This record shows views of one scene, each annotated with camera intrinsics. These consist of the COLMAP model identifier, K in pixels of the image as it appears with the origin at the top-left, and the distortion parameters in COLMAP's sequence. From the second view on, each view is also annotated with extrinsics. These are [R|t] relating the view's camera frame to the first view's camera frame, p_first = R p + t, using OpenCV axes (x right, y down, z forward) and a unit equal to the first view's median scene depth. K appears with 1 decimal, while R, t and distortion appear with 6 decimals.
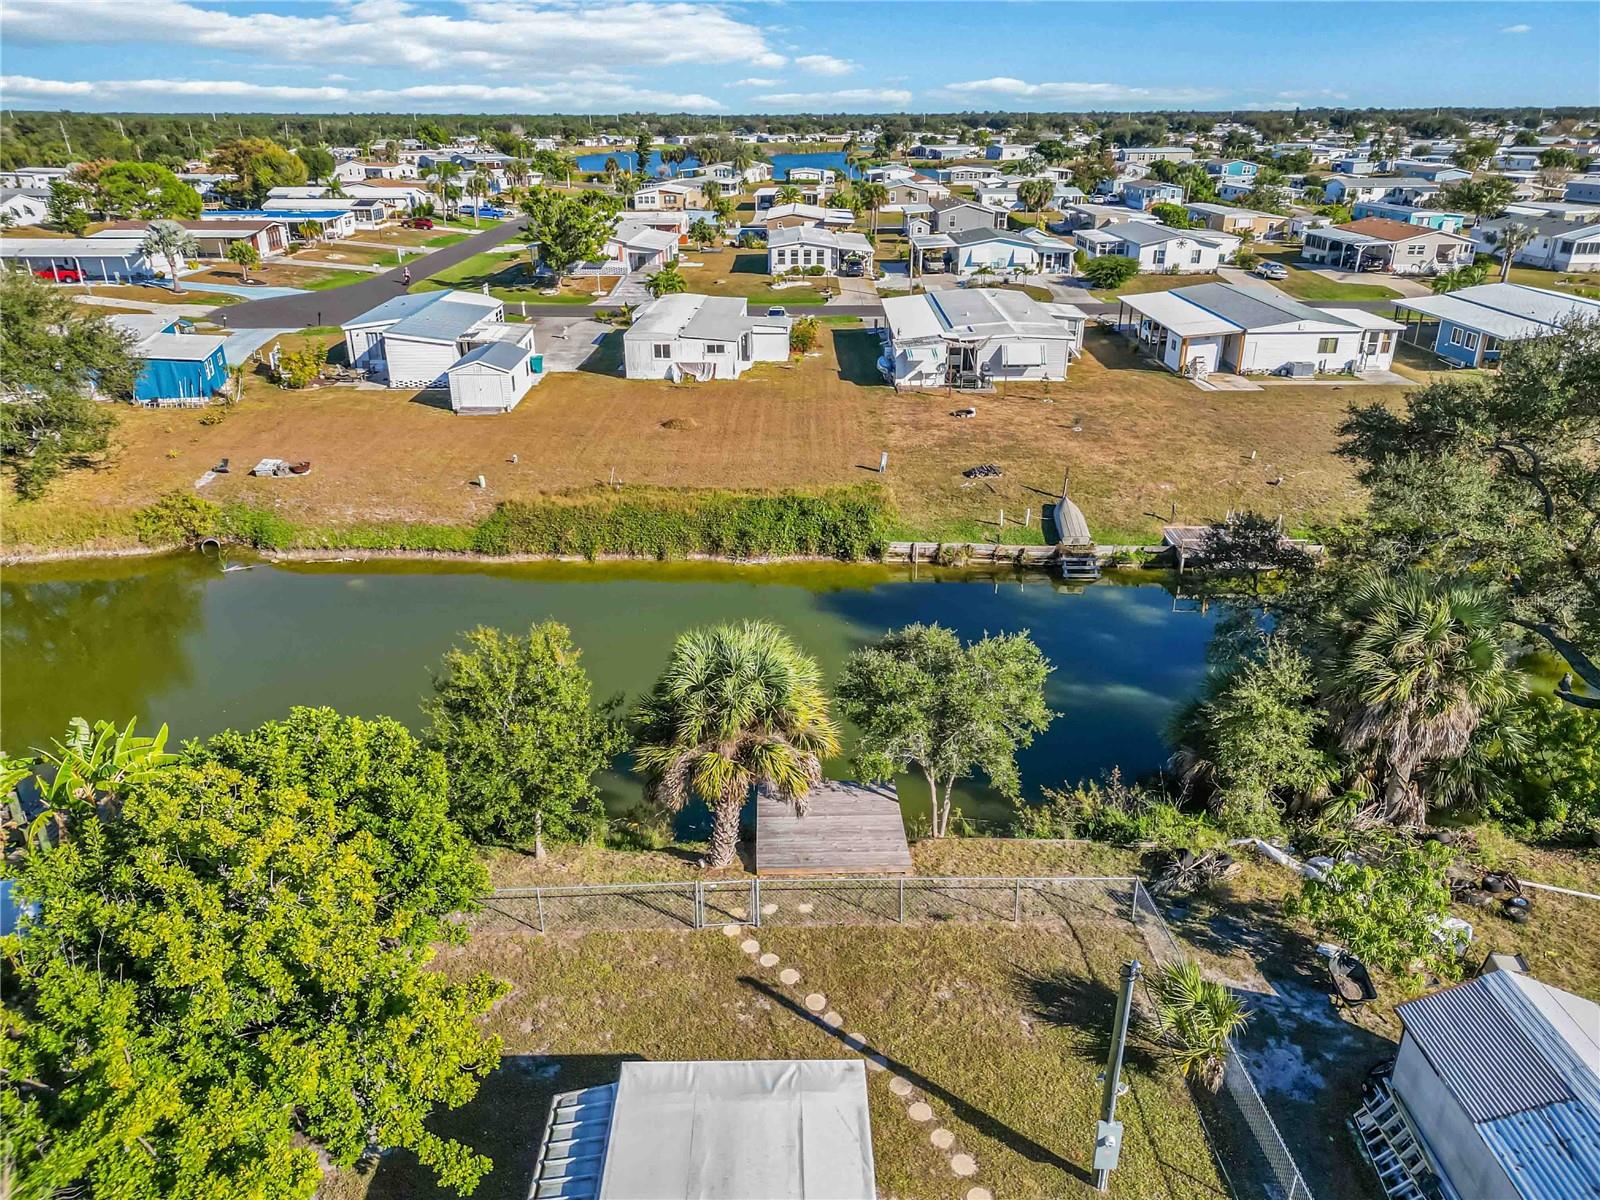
lens RADIAL K [[1125.3, 0, 800.0], [0, 1125.3, 600.0], [0, 0, 1]] dist [0.040823, -0.023106]
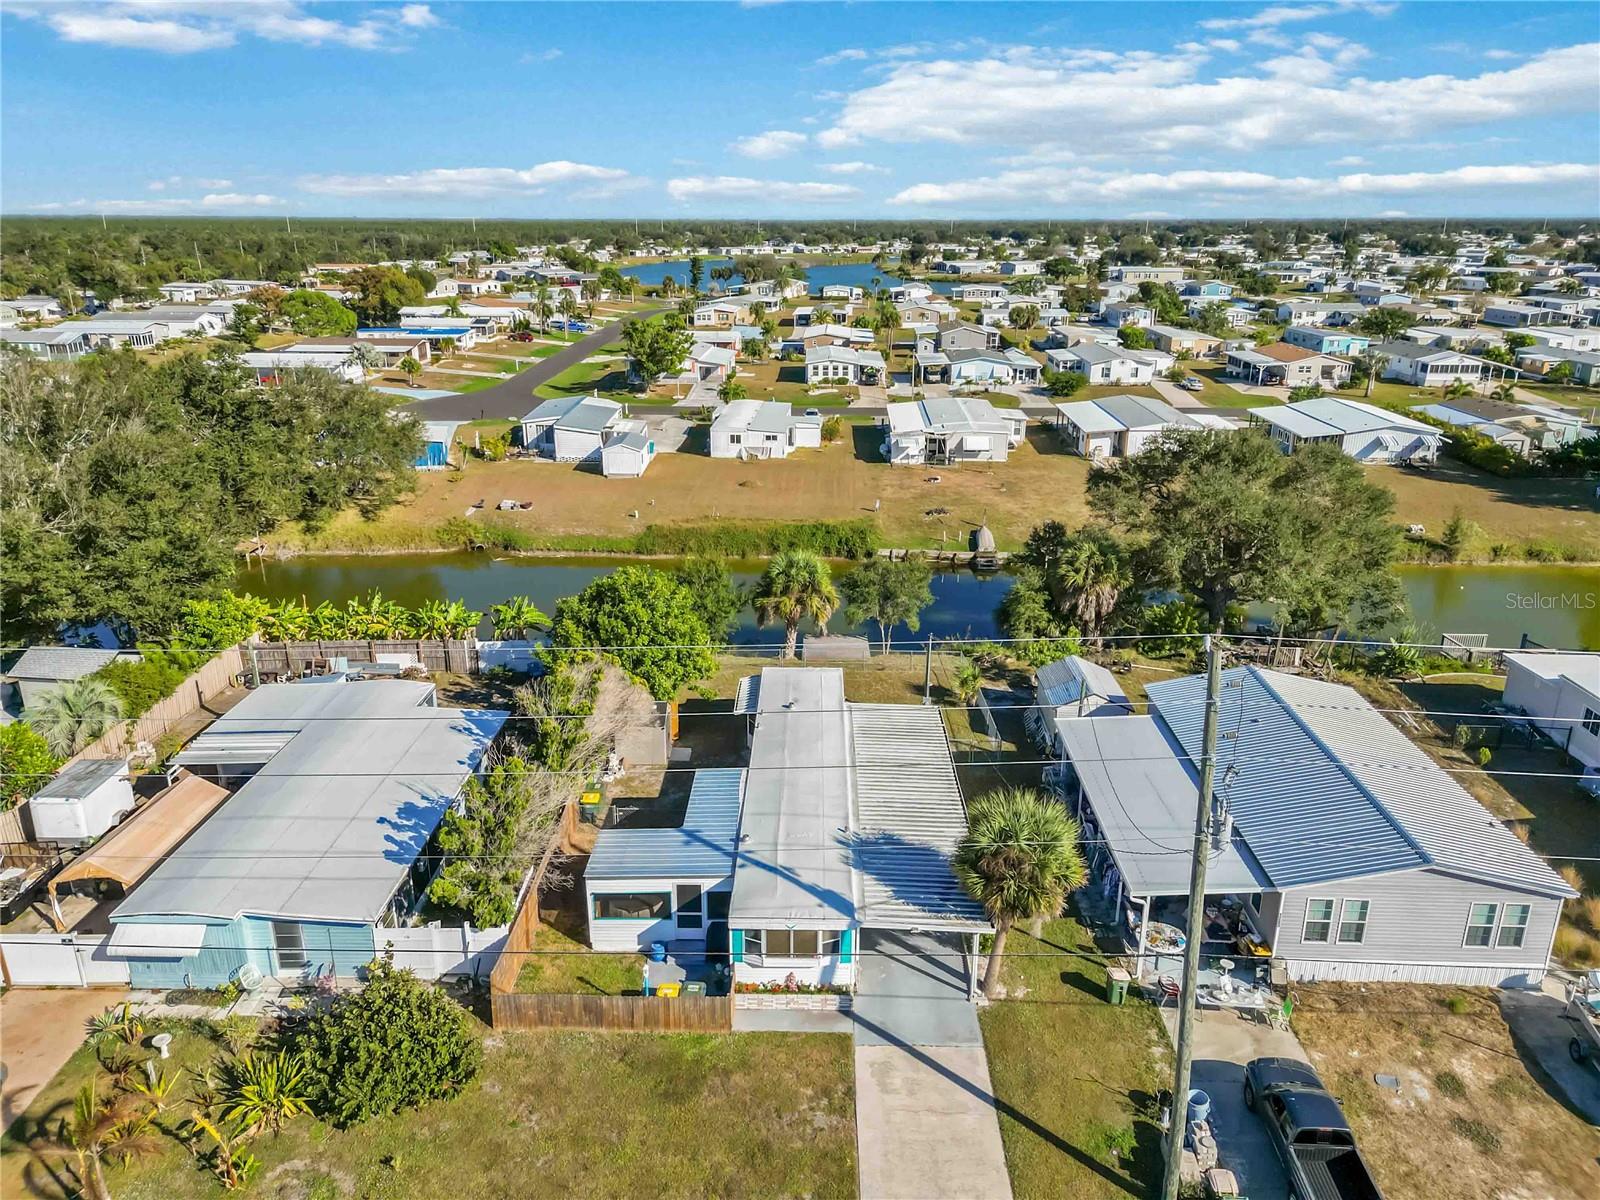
lens RADIAL K [[1122.9, 0, 794.1], [0, 1122.9, 601.0], [0, 0, 1]] dist [0.078349, -0.091071]
pose [[0.999433, 0.014138, -0.030559, 0.002243], [-0.016493, 0.996799, -0.078235, 0.065224], [0.029355, 0.078695, 0.996466, -0.279890]]
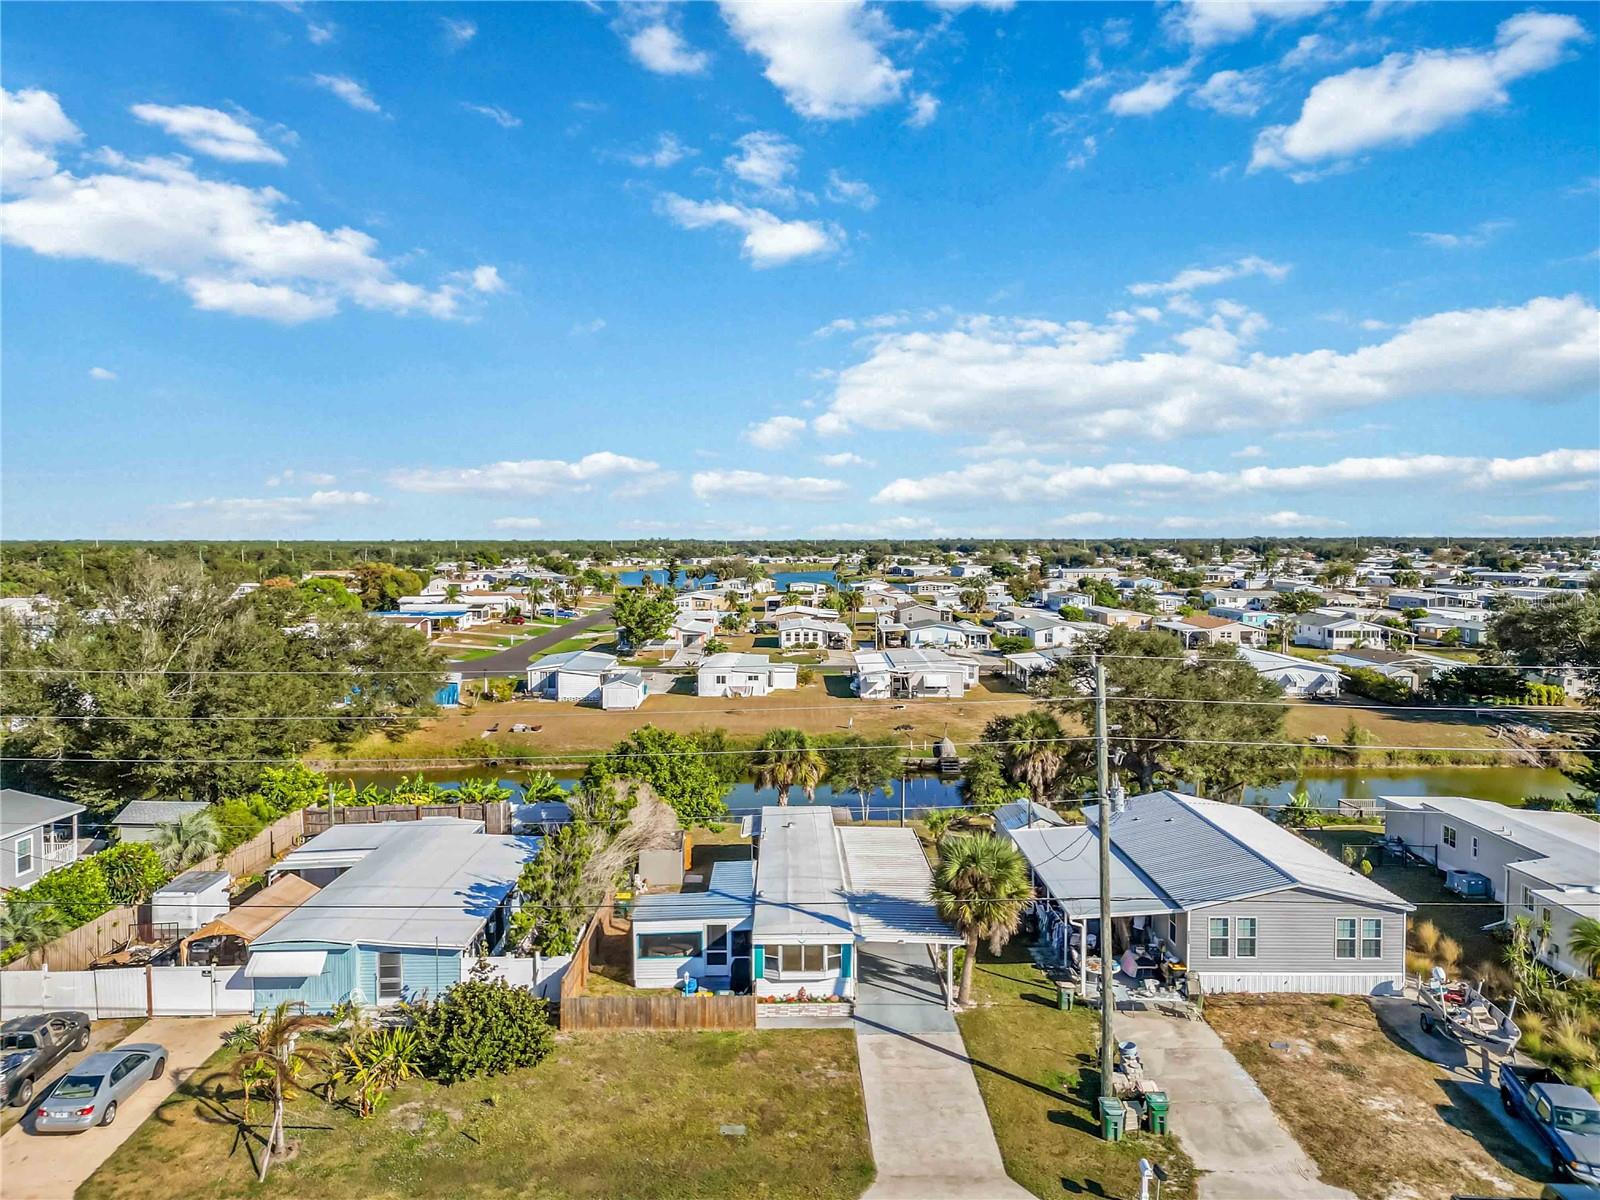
lens RADIAL K [[1114.8, 0, 795.7], [0, 1114.8, 597.5], [0, 0, 1]] dist [0.115617, -0.169977]
pose [[1.000000, 0.000312, 0.000772, -0.007980], [-0.000026, 0.938354, -0.345675, 0.142141], [-0.000832, 0.345675, 0.938354, -0.356958]]
